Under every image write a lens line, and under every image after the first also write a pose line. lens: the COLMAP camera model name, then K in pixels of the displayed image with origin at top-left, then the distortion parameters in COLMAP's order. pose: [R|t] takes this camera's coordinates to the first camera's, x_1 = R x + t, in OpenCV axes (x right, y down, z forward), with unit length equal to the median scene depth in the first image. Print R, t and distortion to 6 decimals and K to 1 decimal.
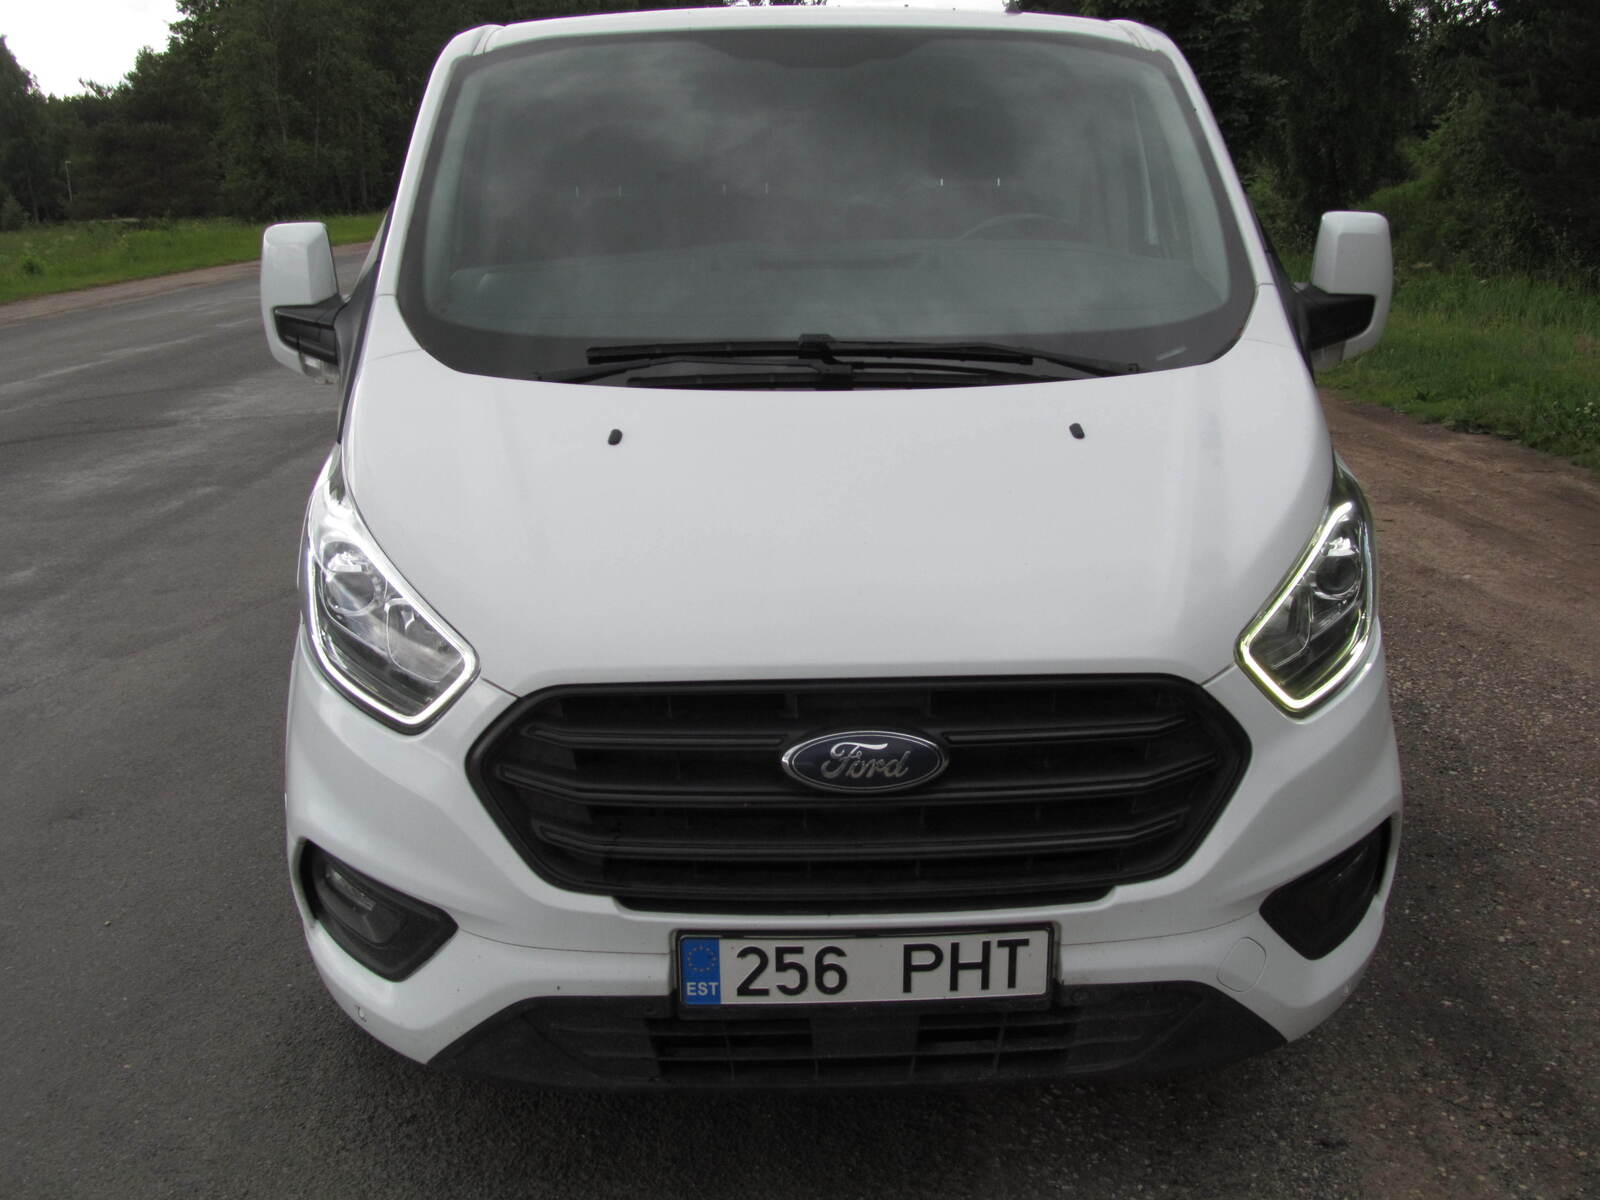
lens RADIAL K [[1597.5, 0, 798.9], [0, 1597.5, 599.1], [0, 0, 1]] dist [-0.012879, 0.000000]
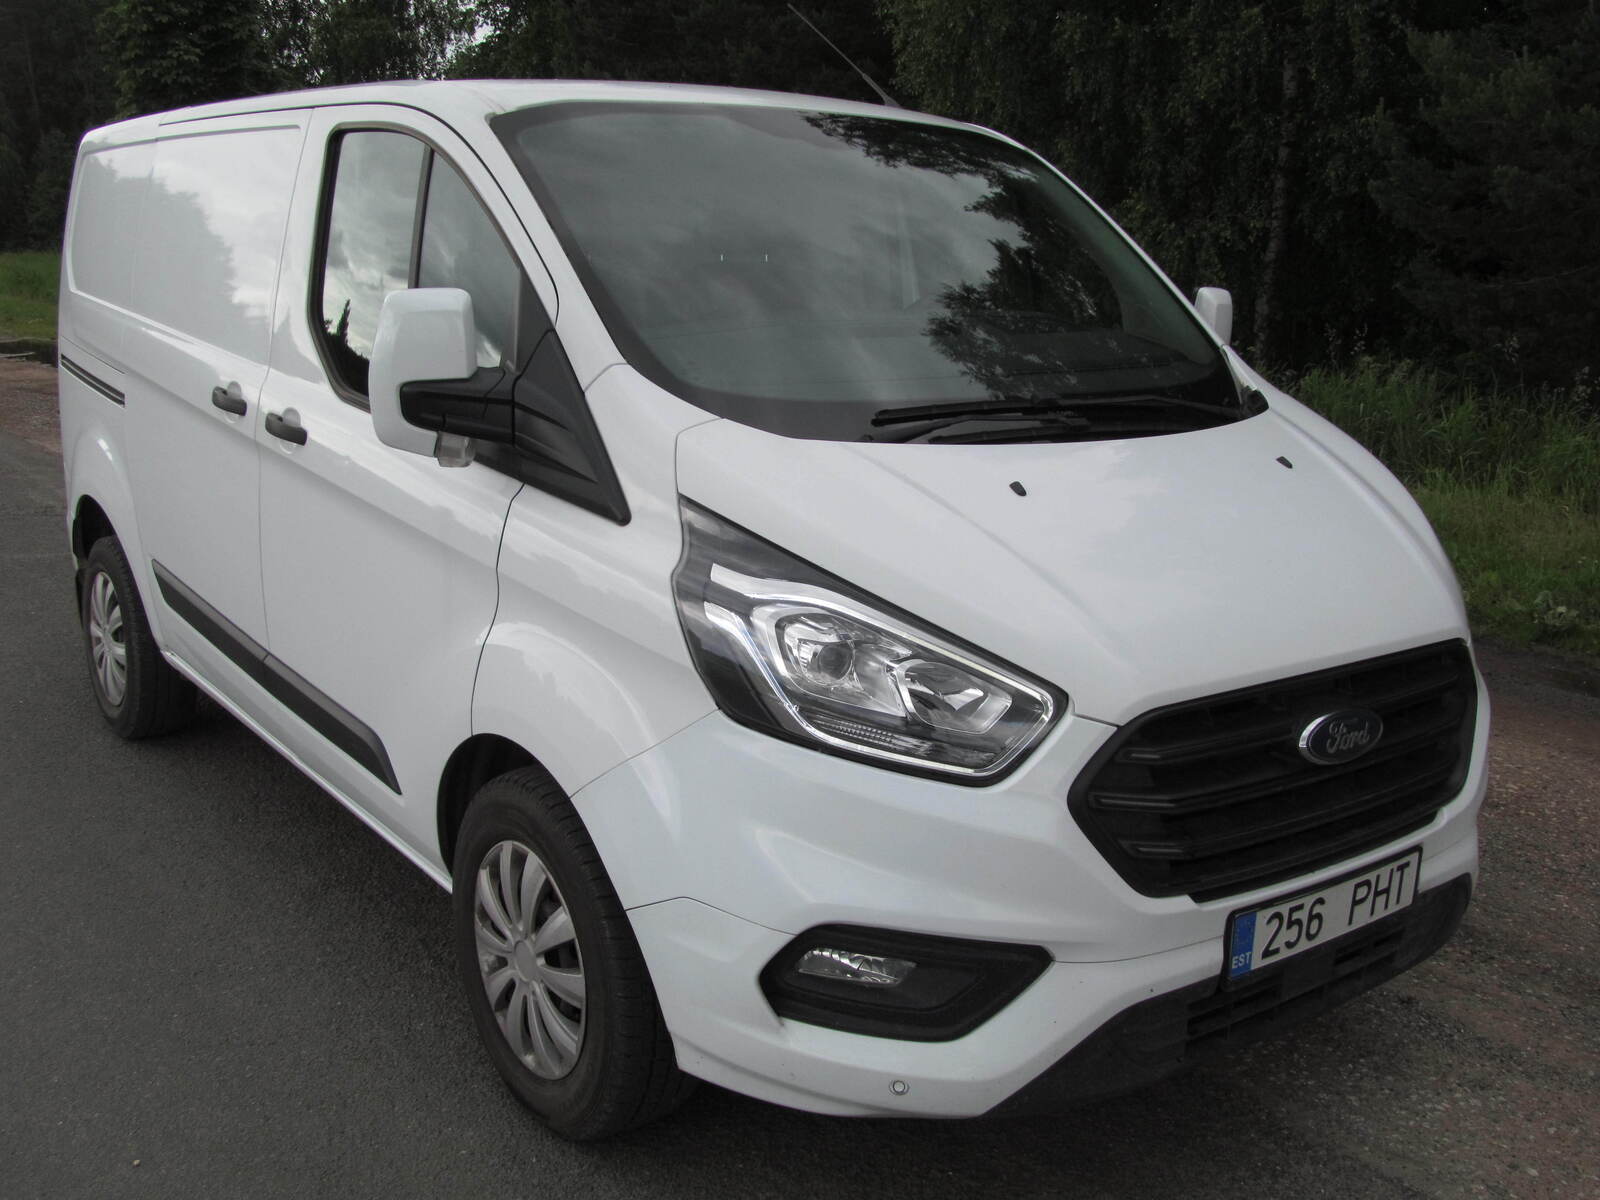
lens RADIAL K [[1597.5, 0, 817.2], [0, 1597.5, 567.5], [0, 0, 1]] dist [-0.012879, 0.000000]
pose [[0.816813, -0.089499, 0.569918, -0.931279], [0.124095, 0.992025, -0.022068, -0.046059], [-0.563397, 0.088749, 0.821405, 0.212335]]
